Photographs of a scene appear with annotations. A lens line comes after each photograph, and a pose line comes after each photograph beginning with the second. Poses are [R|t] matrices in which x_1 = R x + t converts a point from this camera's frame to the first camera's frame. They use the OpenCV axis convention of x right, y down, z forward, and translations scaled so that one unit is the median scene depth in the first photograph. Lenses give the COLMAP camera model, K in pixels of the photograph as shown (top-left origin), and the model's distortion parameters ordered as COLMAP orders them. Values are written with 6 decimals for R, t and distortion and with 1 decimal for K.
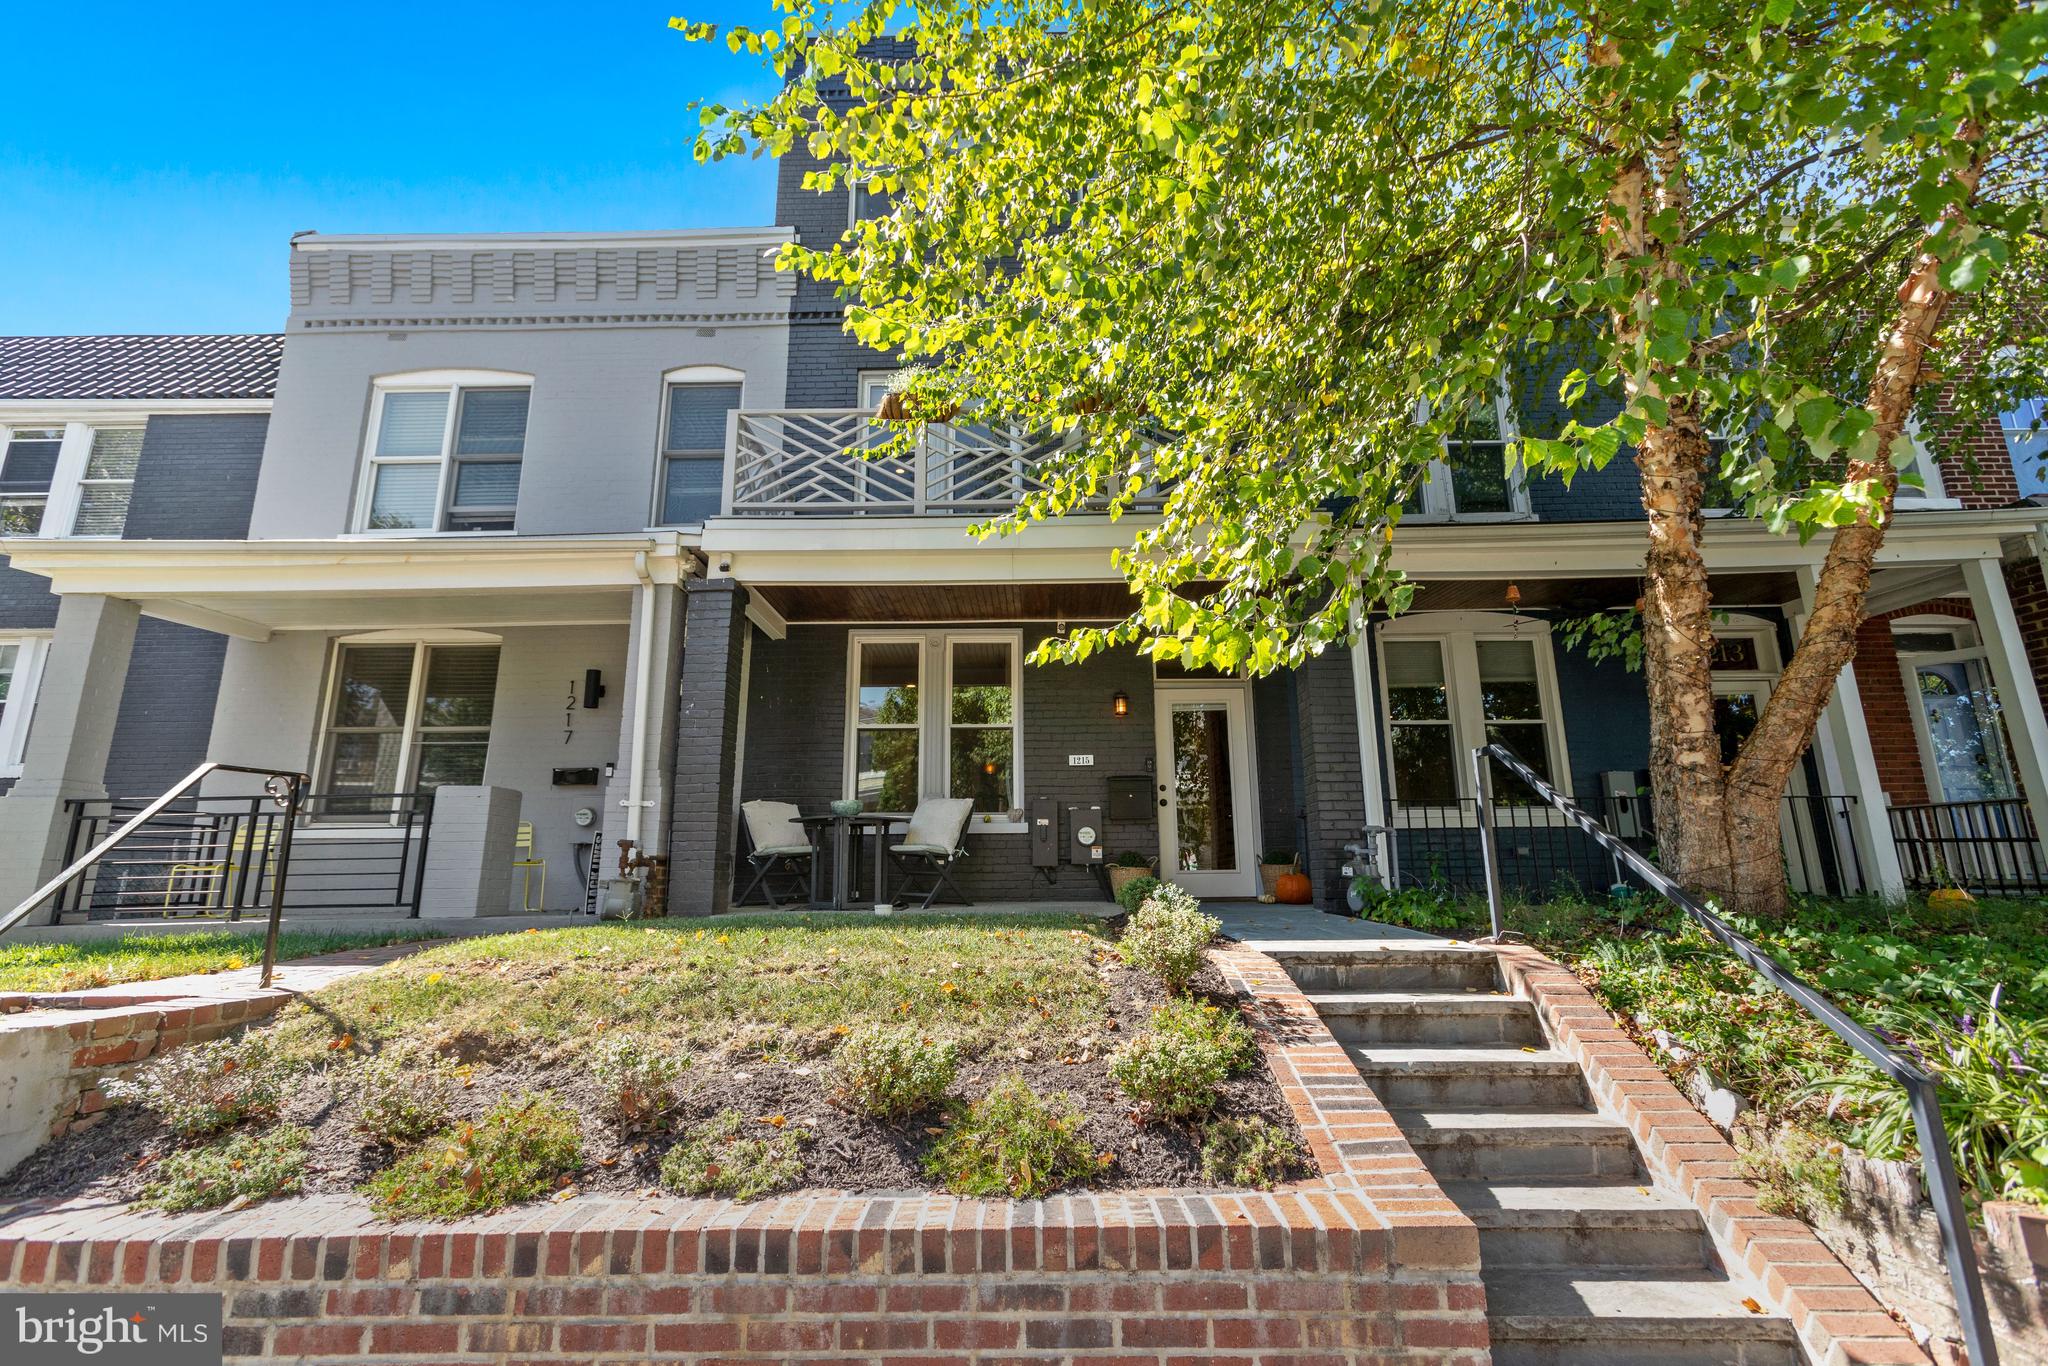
lens RADIAL K [[914.9, 0, 1022.6], [0, 914.9, 685.6], [0, 0, 1]] dist [-0.002874, 0.010247]
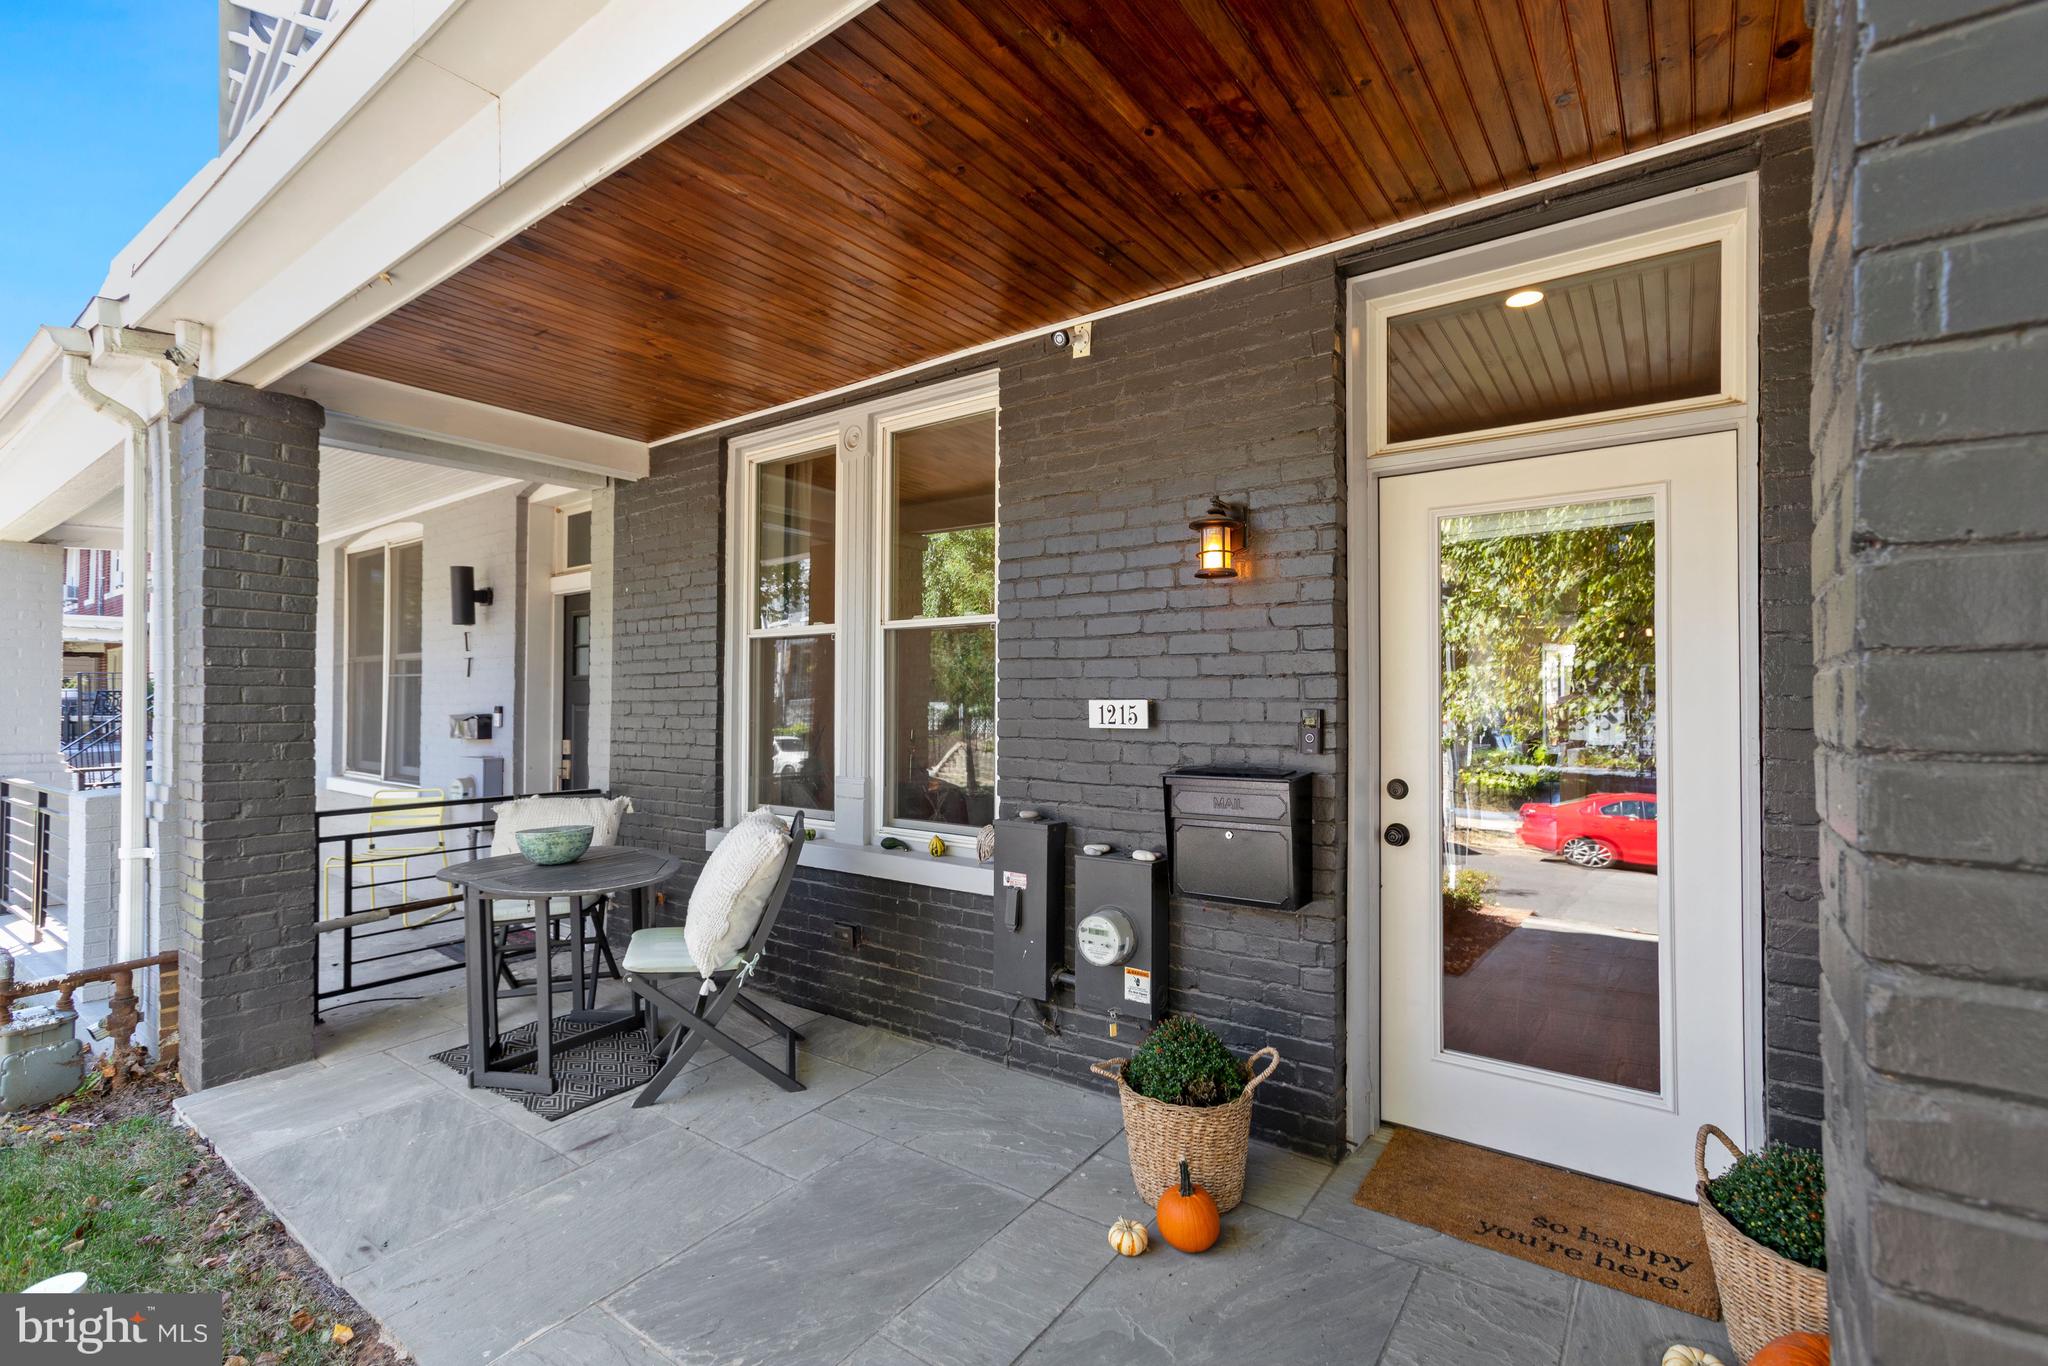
lens RADIAL K [[914.9, 0, 1022.6], [0, 914.9, 685.6], [0, 0, 1]] dist [-0.002874, 0.010247]
pose [[0.813328, -0.004511, -0.581789, 0.239601], [0.124484, 0.978162, 0.166441, 0.007350], [0.568333, -0.207794, 0.796128, 0.698338]]
